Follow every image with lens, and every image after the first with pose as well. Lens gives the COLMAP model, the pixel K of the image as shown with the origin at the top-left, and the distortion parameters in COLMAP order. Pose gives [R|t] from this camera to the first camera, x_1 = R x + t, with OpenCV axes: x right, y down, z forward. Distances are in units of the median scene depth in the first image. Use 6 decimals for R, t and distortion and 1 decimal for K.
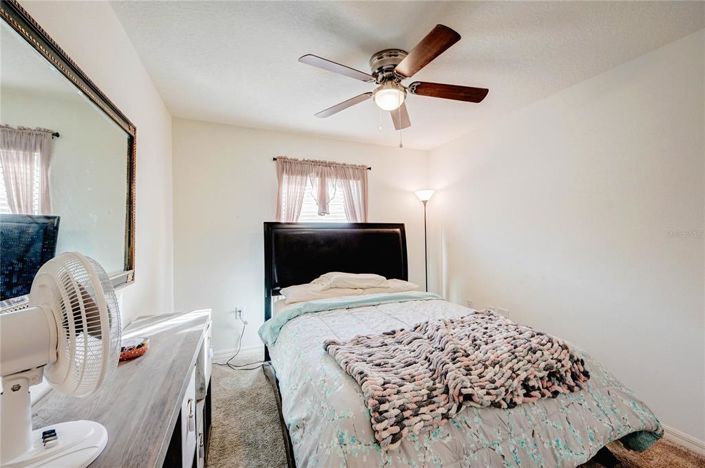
lens RADIAL K [[289.6, 0, 352.5], [0, 289.6, 234.0], [0, 0, 1]] dist [0.036247, -0.019687]
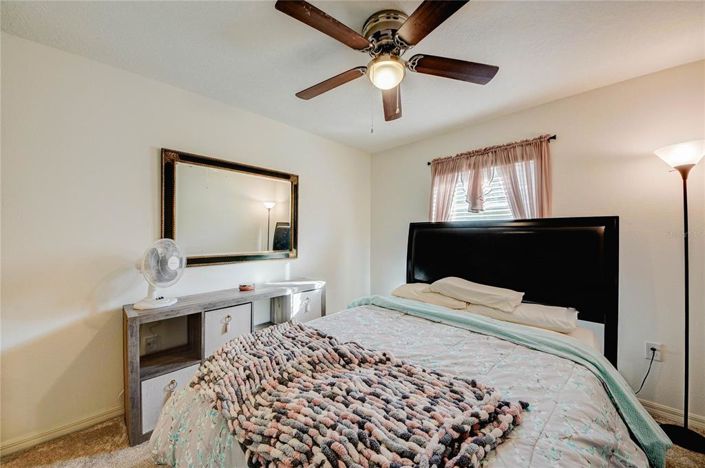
lens RADIAL K [[252.8, 0, 357.7], [0, 252.8, 233.6], [0, 0, 1]] dist [0.048659, -0.023631]
pose [[0.390190, 0.008978, -0.920690, 0.476576], [-0.001904, 0.999958, 0.008944, -0.007226], [0.920732, -0.001737, 0.390191, 0.379224]]
